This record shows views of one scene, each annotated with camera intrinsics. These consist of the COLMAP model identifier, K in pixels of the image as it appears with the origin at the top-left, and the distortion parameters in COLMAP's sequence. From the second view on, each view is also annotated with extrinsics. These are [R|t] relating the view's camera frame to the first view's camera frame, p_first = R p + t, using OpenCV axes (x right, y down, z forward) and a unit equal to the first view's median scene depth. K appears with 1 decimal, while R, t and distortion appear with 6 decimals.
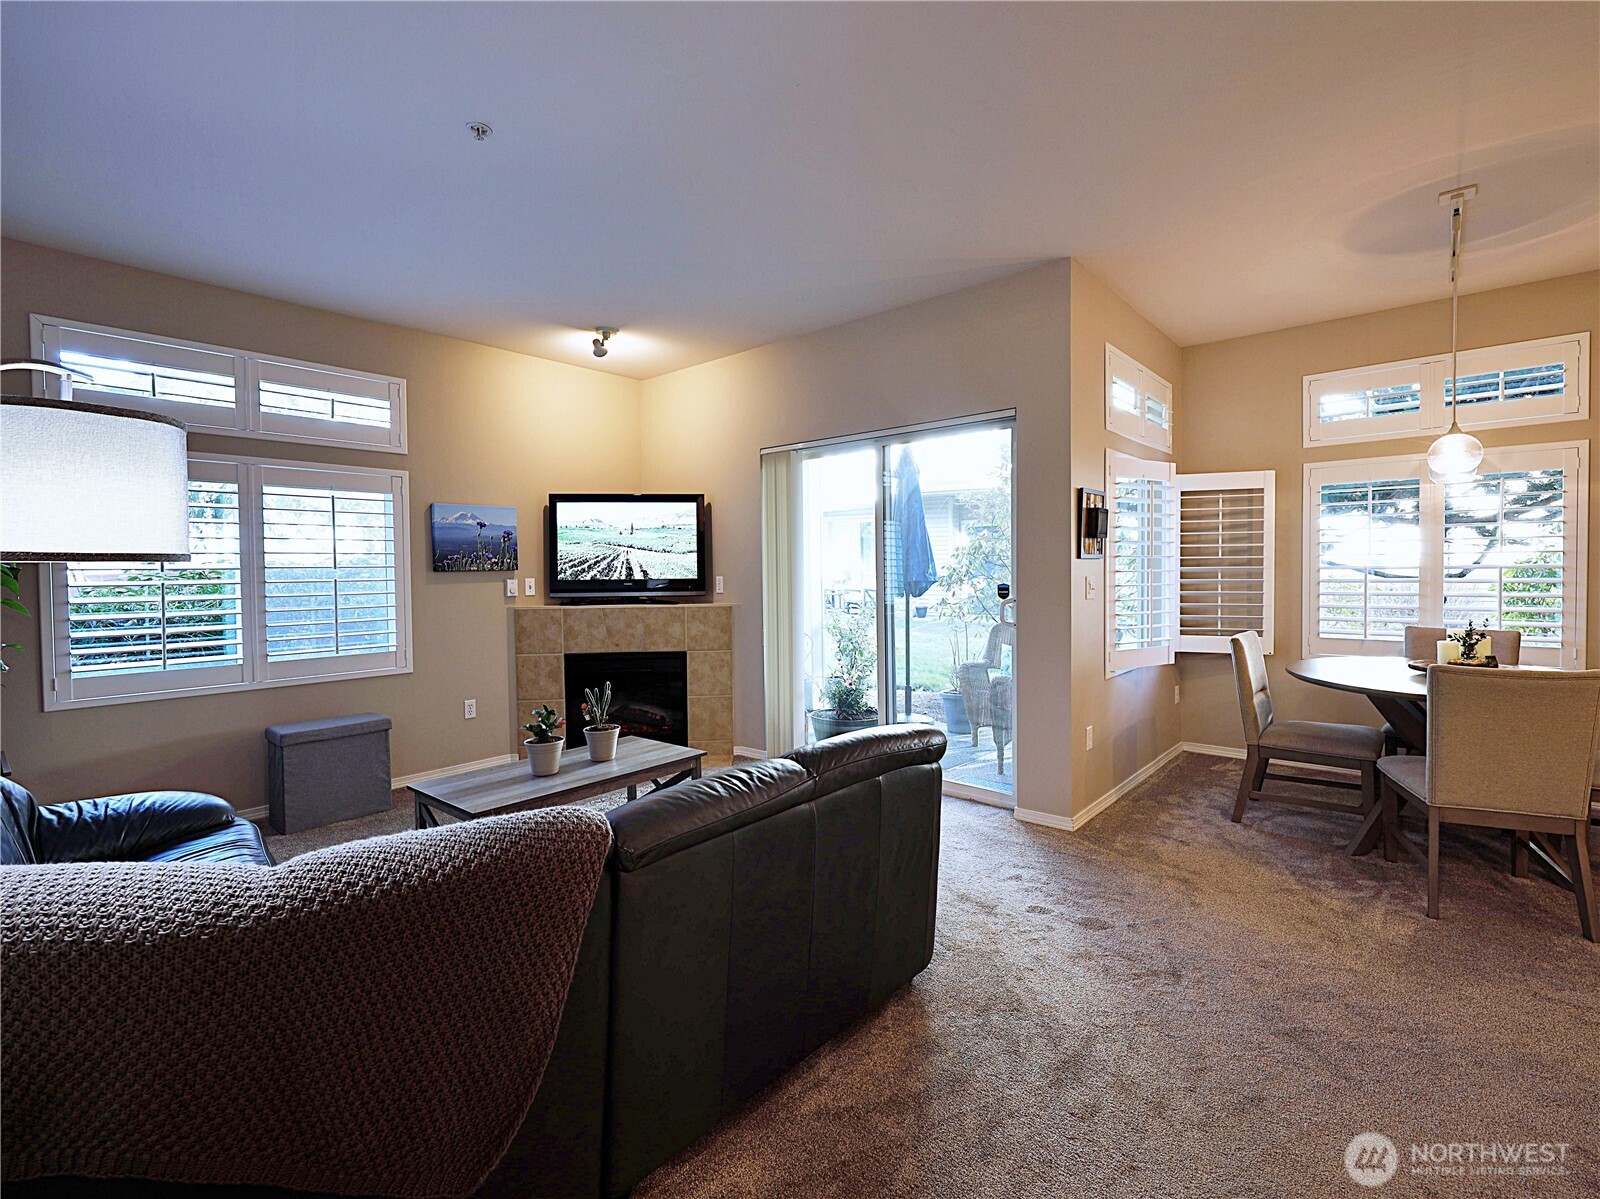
lens RADIAL K [[728.6, 0, 833.7], [0, 728.6, 582.7], [0, 0, 1]] dist [-0.011427, 0.001909]
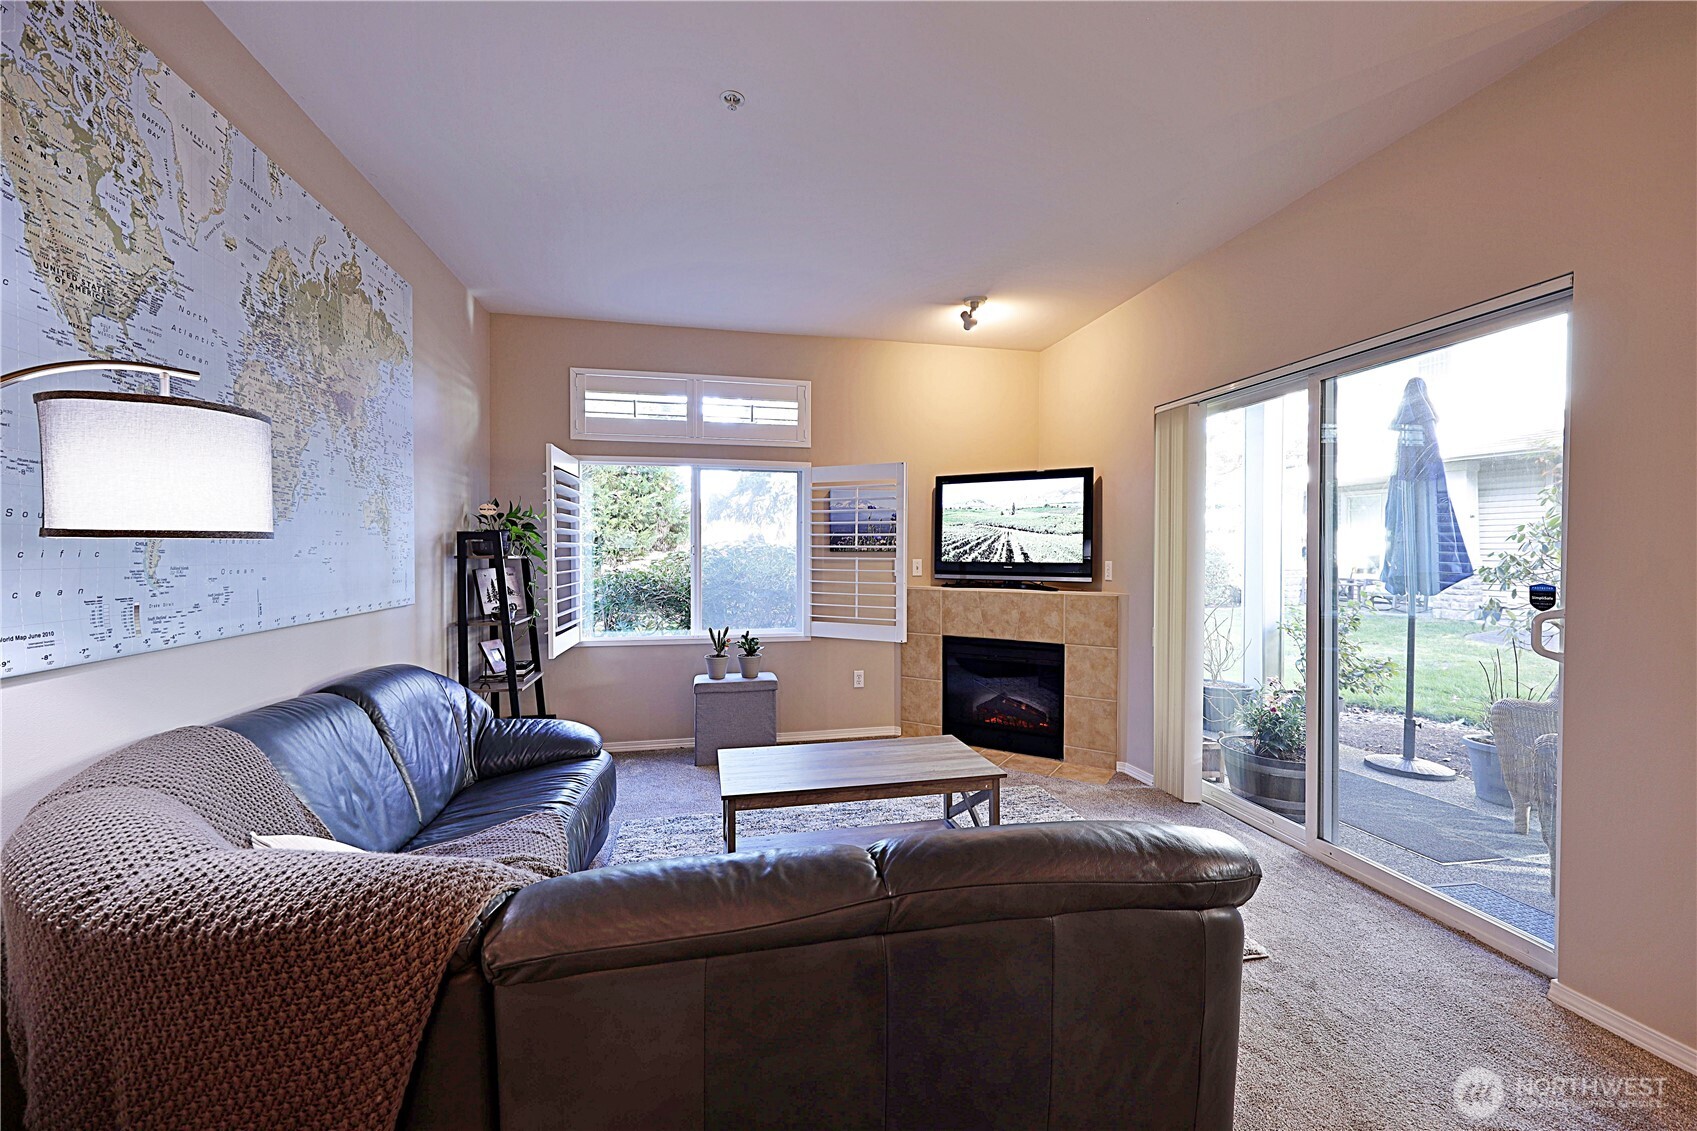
lens RADIAL K [[677.8, 0, 850.1], [0, 677.8, 560.1], [0, 0, 1]] dist [-0.006863, 0.000531]
pose [[0.788402, 0.019850, -0.614840, 0.100267], [-0.023376, 0.999724, 0.002301, -0.004768], [0.614716, 0.012558, 0.788648, 0.185626]]
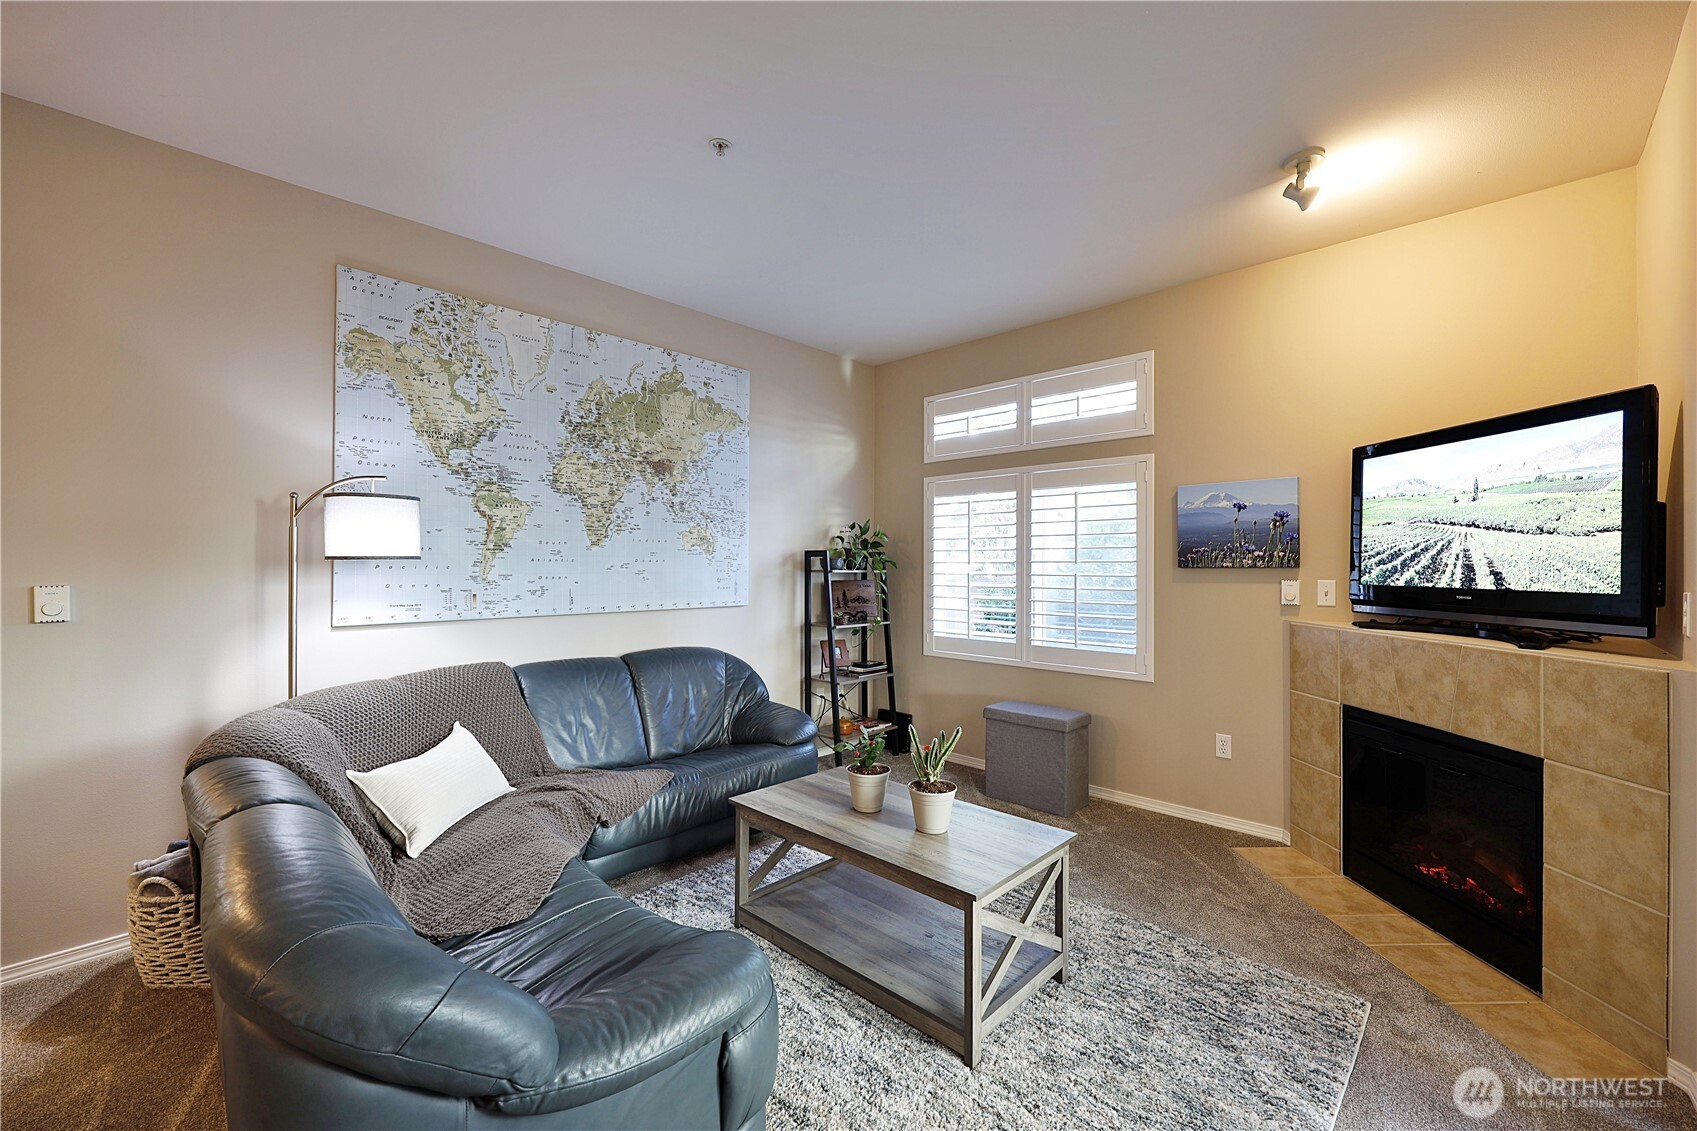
lens RADIAL K [[677.8, 0, 853.9], [0, 677.8, 559.1], [0, 0, 1]] dist [-0.006863, 0.000531]
pose [[-0.068318, 0.002423, -0.997661, 0.231633], [-0.024149, 0.999700, 0.004082, -0.017493], [0.997371, 0.024371, -0.068239, 0.620618]]
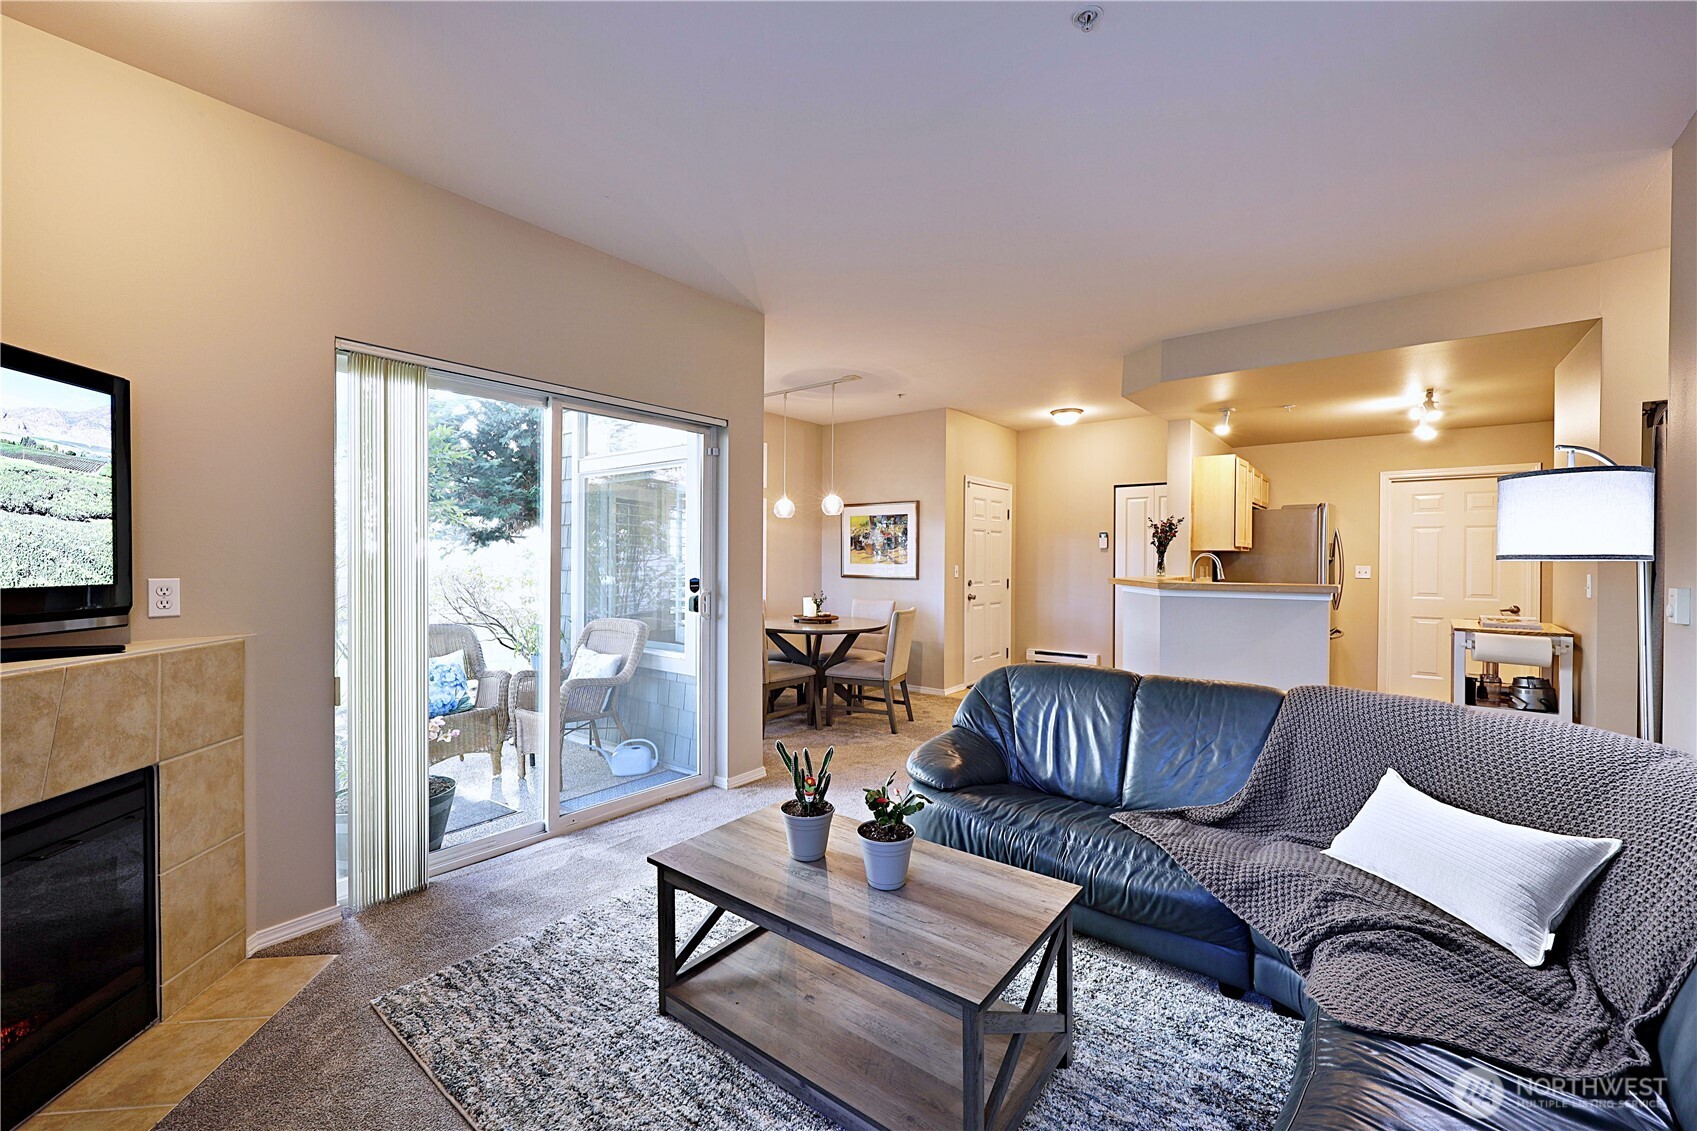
lens RADIAL K [[677.8, 0, 844.1], [0, 677.8, 563.7], [0, 0, 1]] dist [-0.006863, 0.000531]
pose [[-0.021290, 0.004383, 0.999764, -0.593558], [0.017110, 0.999846, -0.004019, -0.009078], [-0.999627, 0.017020, -0.021361, 0.632876]]
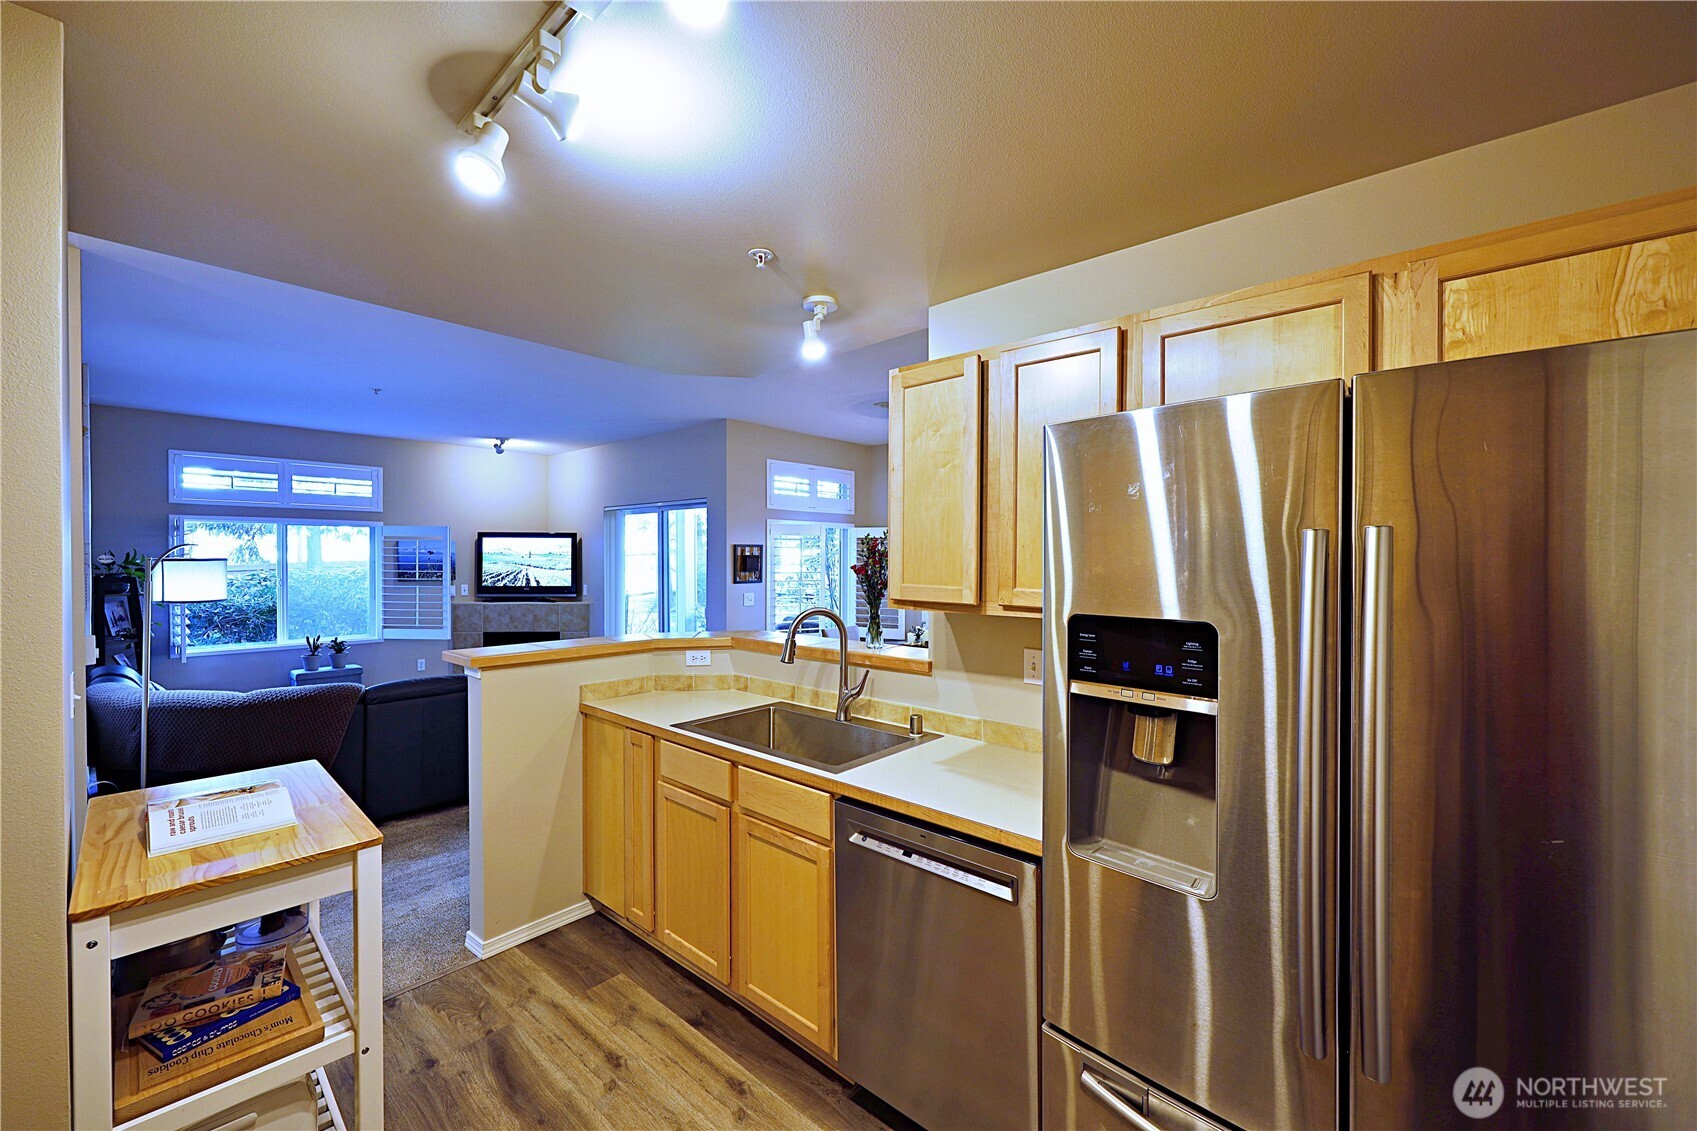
lens RADIAL K [[677.8, 0, 858.3], [0, 677.8, 564.0], [0, 0, 1]] dist [-0.006863, 0.000531]
pose [[0.999715, 0.013164, -0.019904, 0.487668], [-0.013360, 0.999863, -0.009769, -0.049930], [0.019772, 0.010032, 0.999754, -0.482288]]
